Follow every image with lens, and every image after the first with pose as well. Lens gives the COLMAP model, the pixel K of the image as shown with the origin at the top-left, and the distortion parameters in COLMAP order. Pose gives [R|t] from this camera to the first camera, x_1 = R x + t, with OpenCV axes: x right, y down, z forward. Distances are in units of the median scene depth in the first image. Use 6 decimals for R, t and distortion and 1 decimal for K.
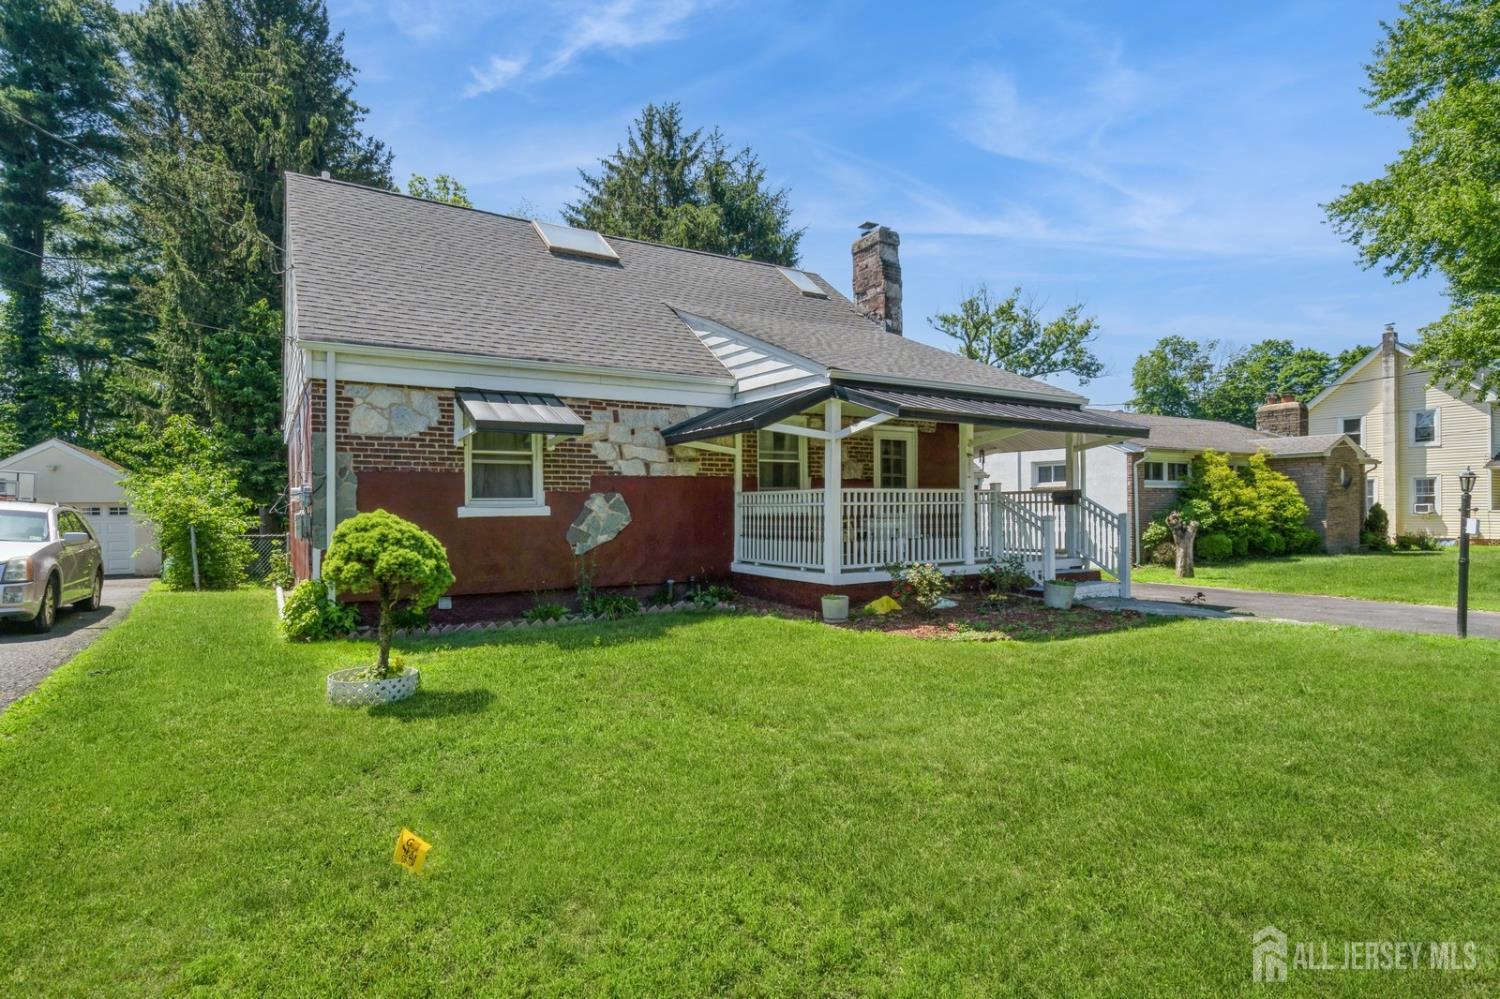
lens RADIAL K [[792.9, 0, 750.0], [0, 792.9, 499.5], [0, 0, 1]] dist [-0.001630, -0.000066]
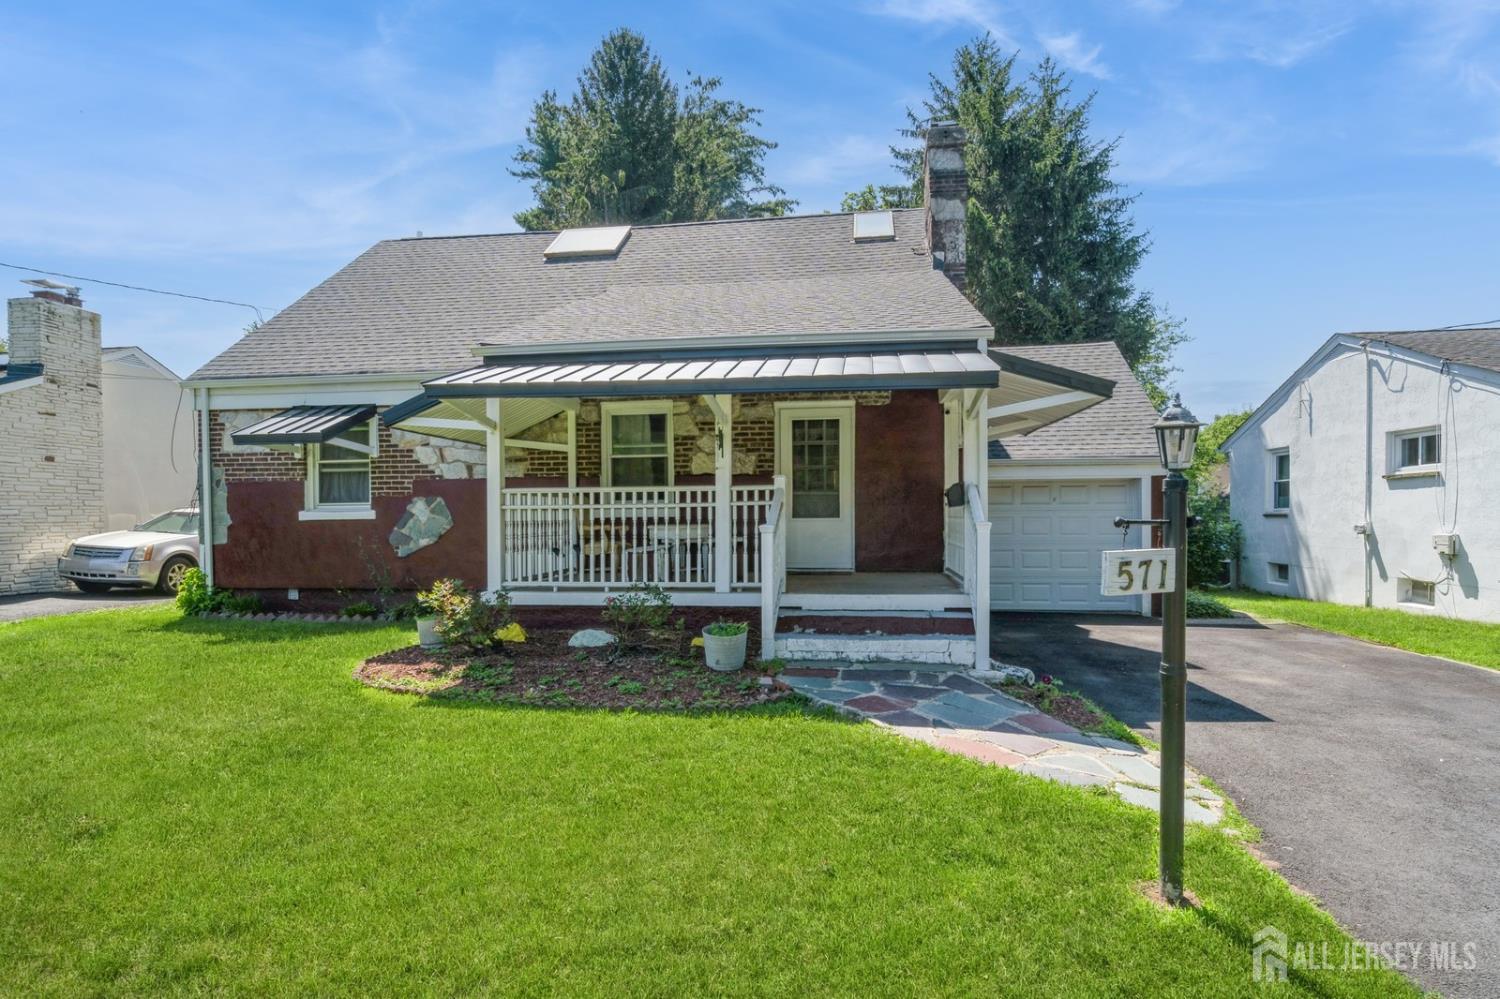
lens RADIAL K [[780.2, 0, 750.3], [0, 780.2, 529.4], [0, 0, 1]] dist [-0.001729, 0.000153]
pose [[0.768663, 0.014948, -0.639480, 0.770353], [0.010504, 0.999297, 0.035985, 0.001672], [0.639568, -0.034377, 0.767965, 0.498595]]
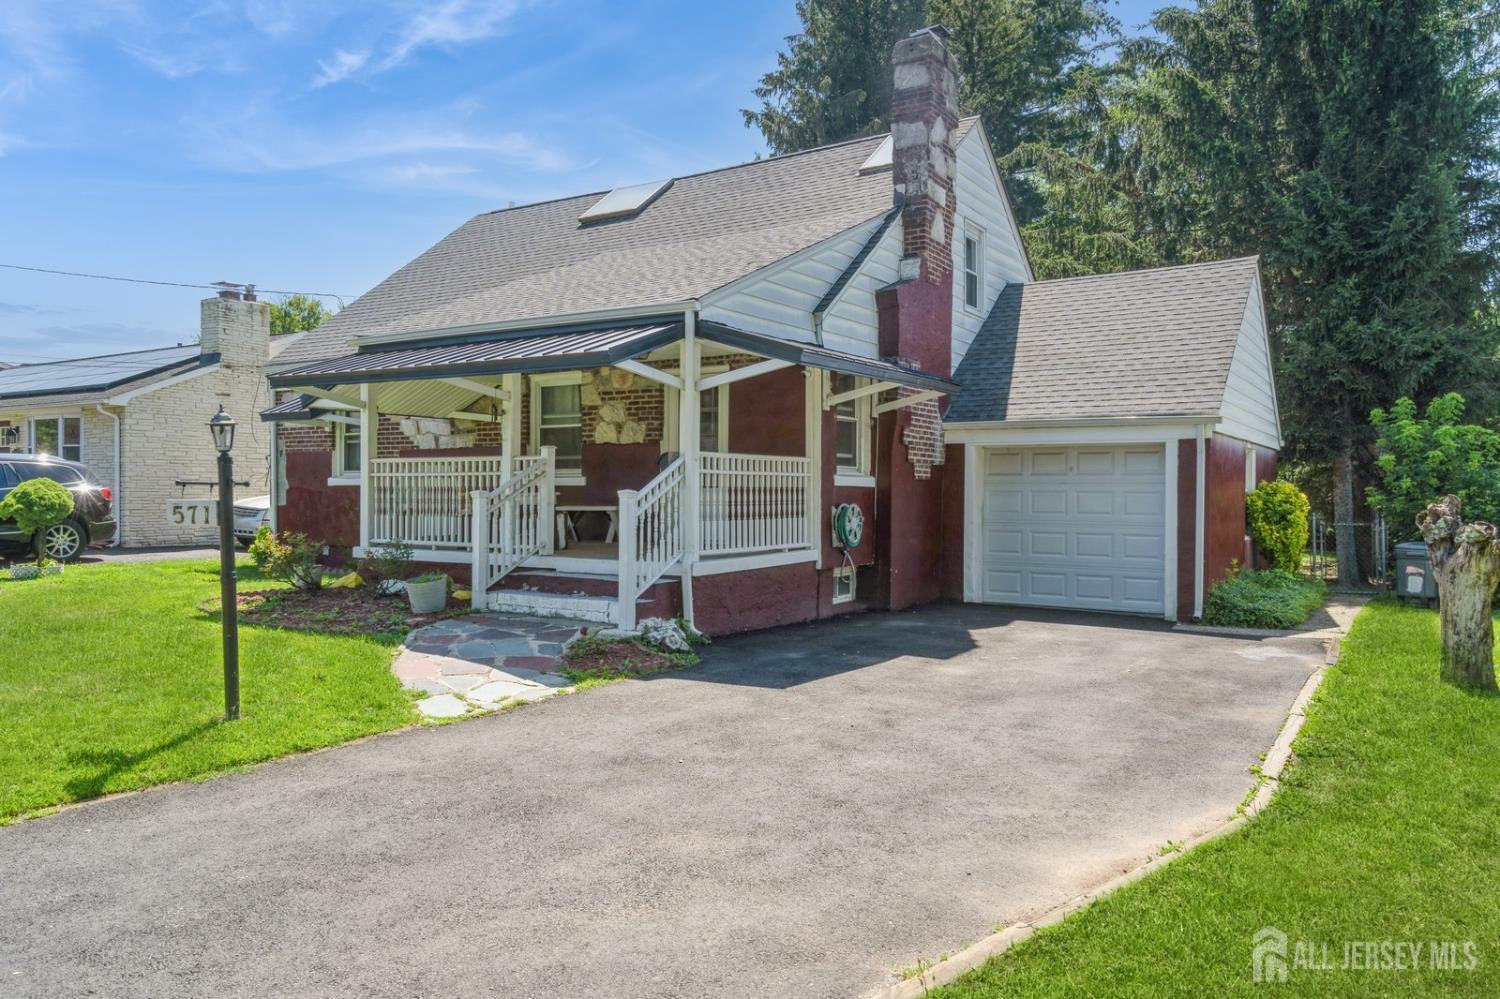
lens RADIAL K [[1046.1, 0, 750.0], [0, 1046.1, 499.5], [0, 0, 1]] dist [0.007056, 0.000188]
pose [[0.426234, 0.019434, -0.904404, 1.353300], [0.006140, 0.999684, 0.024376, 0.006577], [0.904592, -0.015943, 0.425980, 0.806860]]
